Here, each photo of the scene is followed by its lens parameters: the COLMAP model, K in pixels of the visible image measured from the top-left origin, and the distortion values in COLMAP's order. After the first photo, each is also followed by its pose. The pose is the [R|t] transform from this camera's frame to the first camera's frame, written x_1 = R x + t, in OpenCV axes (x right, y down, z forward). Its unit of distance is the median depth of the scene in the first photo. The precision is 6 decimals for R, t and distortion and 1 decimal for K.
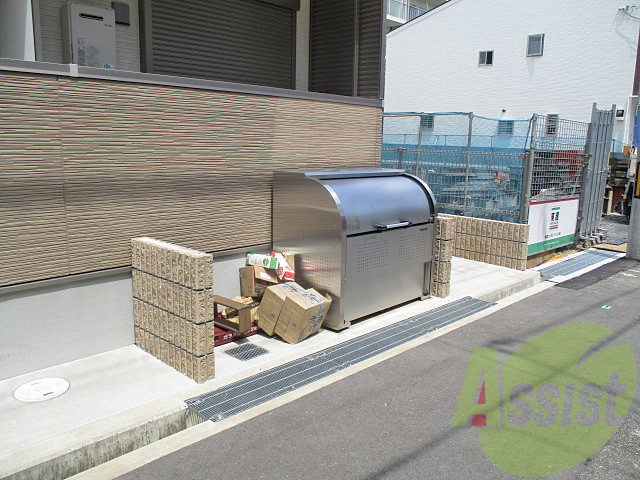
lens RADIAL K [[545.8, 0, 320.4], [0, 545.8, 241.3], [0, 0, 1]] dist [0.002597, -0.001642]
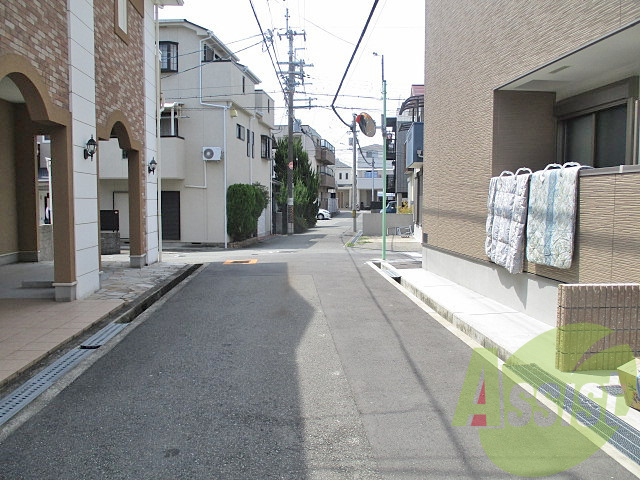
lens RADIAL K [[545.8, 0, 320.6], [0, 545.8, 239.8], [0, 0, 1]] dist [0.002597, -0.001642]
pose [[-0.663818, 0.022620, -0.747552, 1.374182], [-0.163957, 0.970826, 0.174969, -0.248407], [0.729701, 0.238714, -0.640744, 1.451074]]
